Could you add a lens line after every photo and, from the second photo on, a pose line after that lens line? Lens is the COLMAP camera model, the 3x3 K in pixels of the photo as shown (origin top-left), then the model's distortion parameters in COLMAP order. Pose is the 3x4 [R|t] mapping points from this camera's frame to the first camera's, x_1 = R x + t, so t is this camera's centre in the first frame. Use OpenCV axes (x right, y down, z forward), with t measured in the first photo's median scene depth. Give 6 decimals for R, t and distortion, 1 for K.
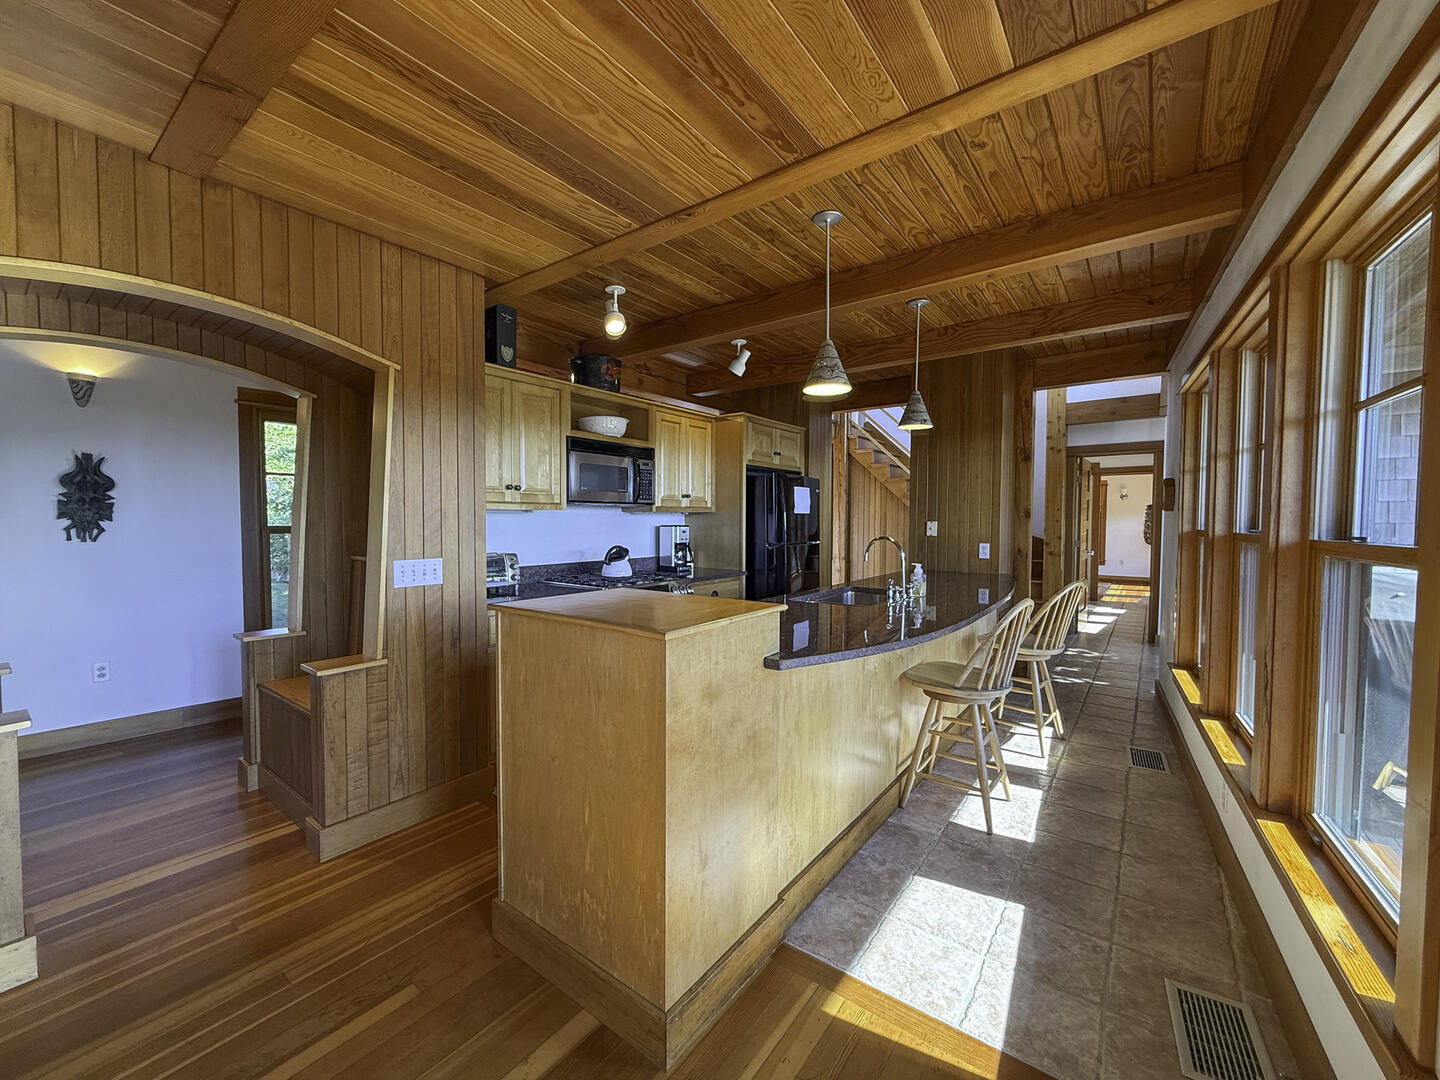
lens RADIAL K [[576.9, 0, 720.0], [0, 576.9, 540.0], [0, 0, 1]] dist [0.002813, 0.000144]
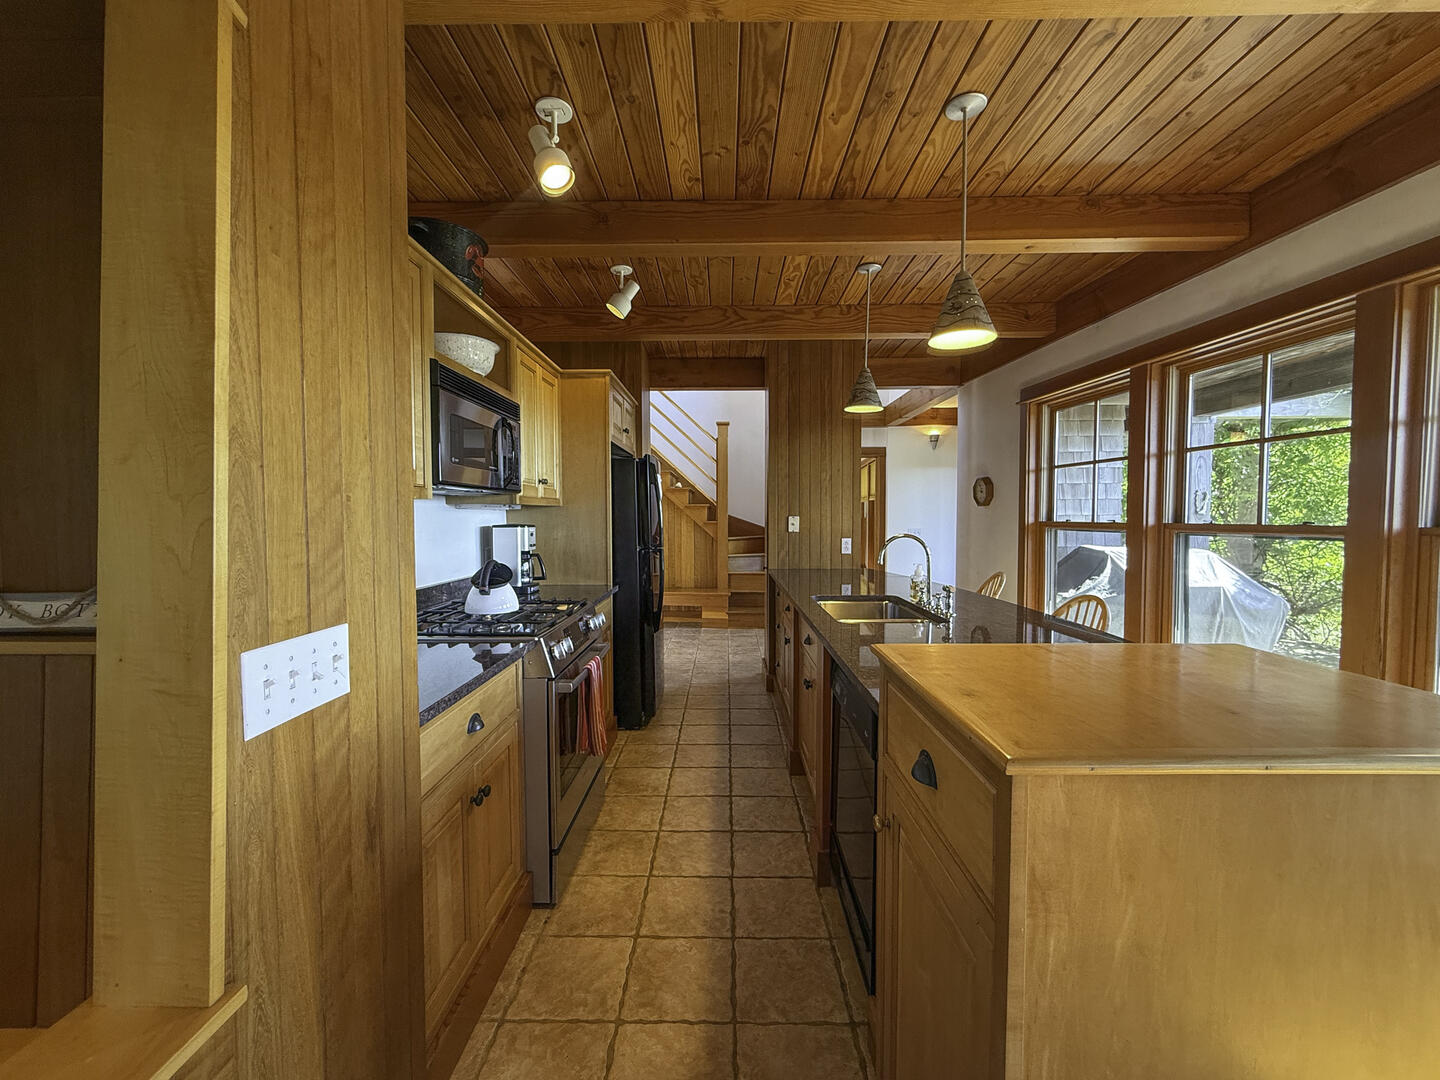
lens RADIAL K [[580.4, 0, 720.0], [0, 580.4, 540.0], [0, 0, 1]] dist [0.001960, -0.000021]
pose [[0.808228, -0.031262, 0.588040, -0.281439], [0.027286, 0.999505, 0.015633, -0.011758], [-0.588237, 0.003410, 0.808681, 0.313318]]
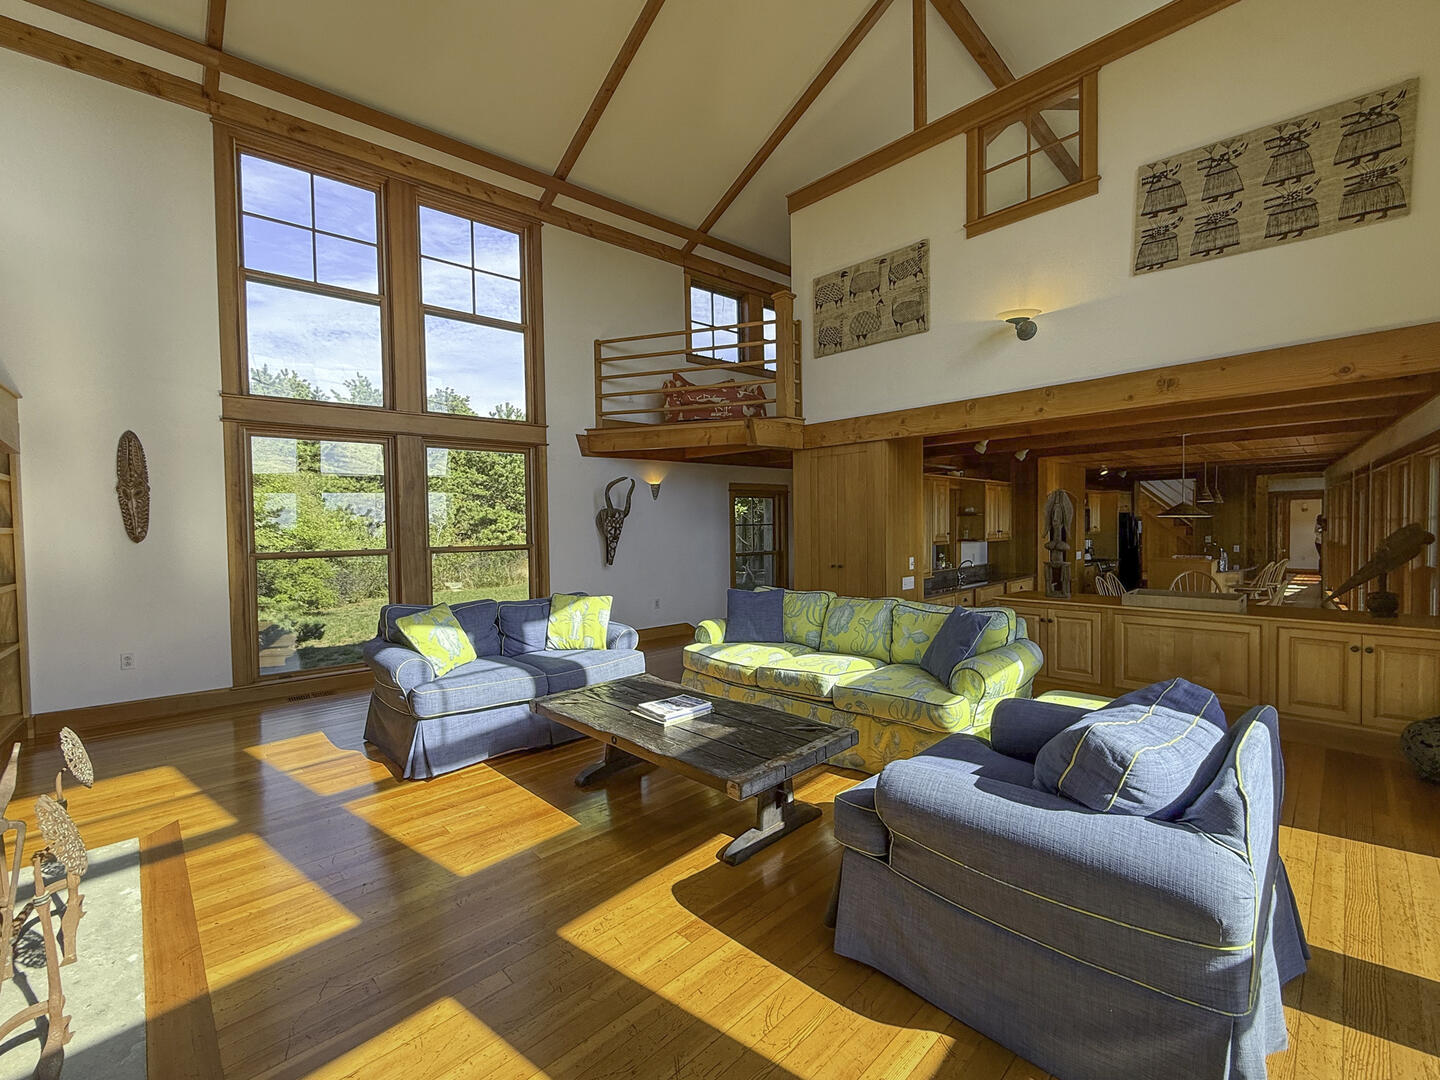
lens RADIAL K [[608.6, 0, 720.0], [0, 608.6, 540.0], [0, 0, 1]] dist [0.000708, -0.000522]
pose [[0.987801, -0.012888, -0.155187, -1.146786], [0.011391, 0.999880, -0.010532, -0.013466], [0.155304, 0.008636, 0.987829, -1.642538]]
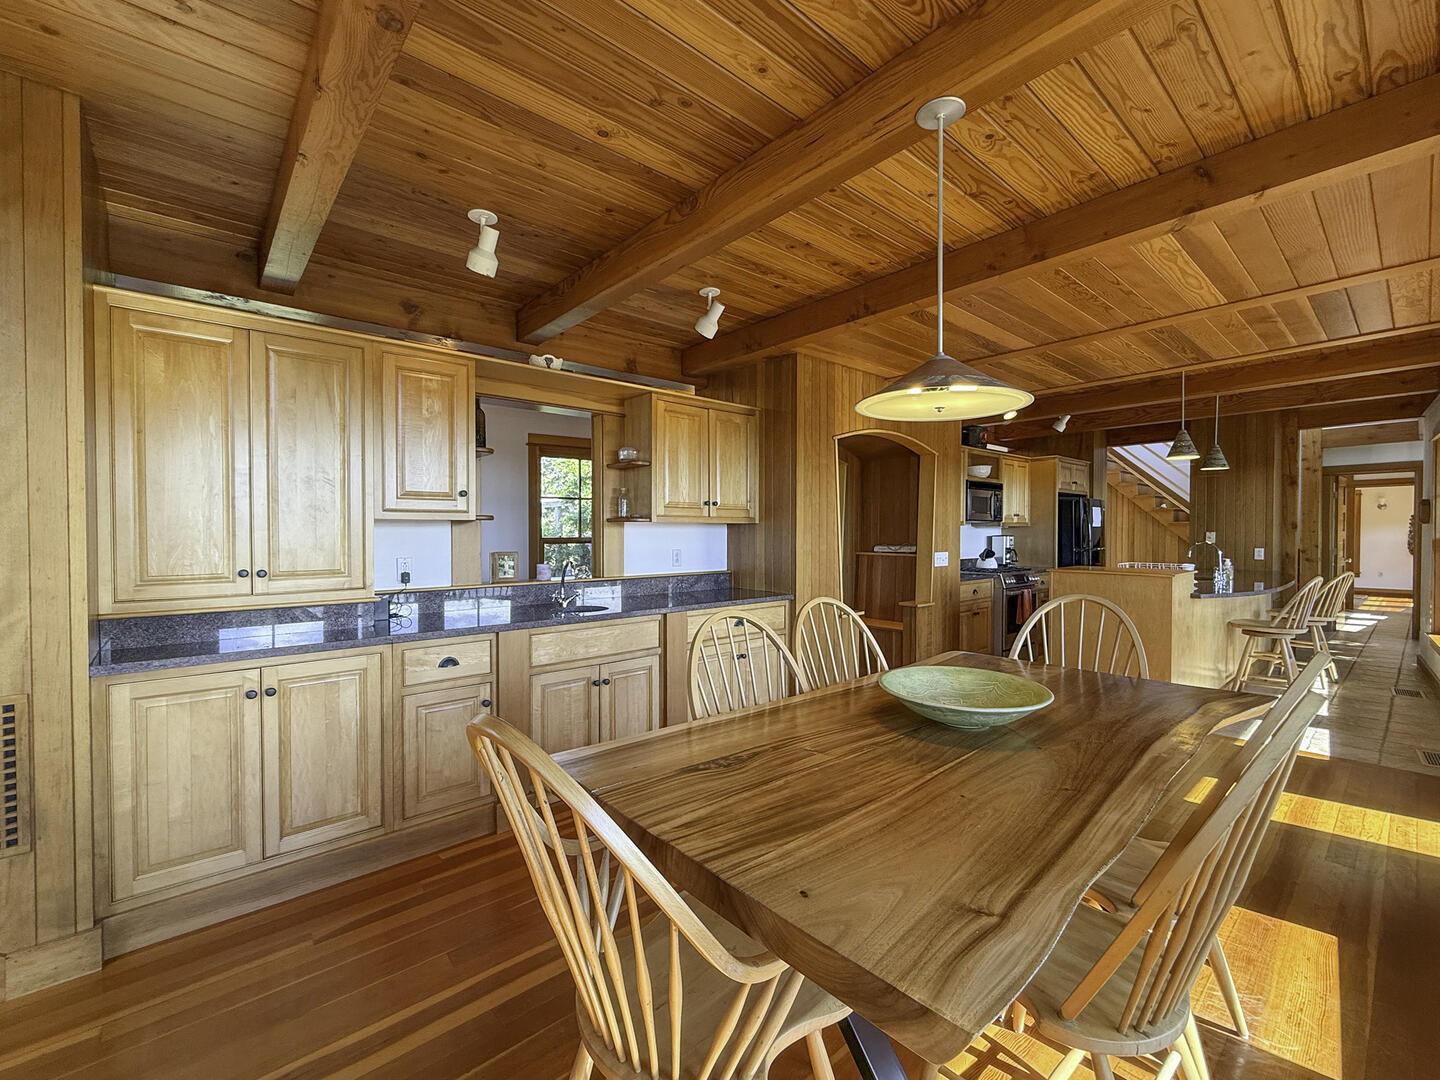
lens RADIAL K [[608.6, 0, 720.0], [0, 608.6, 540.0], [0, 0, 1]] dist [0.000708, -0.000522]
pose [[0.976681, -0.001297, -0.214690, -0.436961], [-0.003637, 0.999738, -0.022585, 0.022297], [0.214663, 0.022840, 0.976421, -0.613994]]
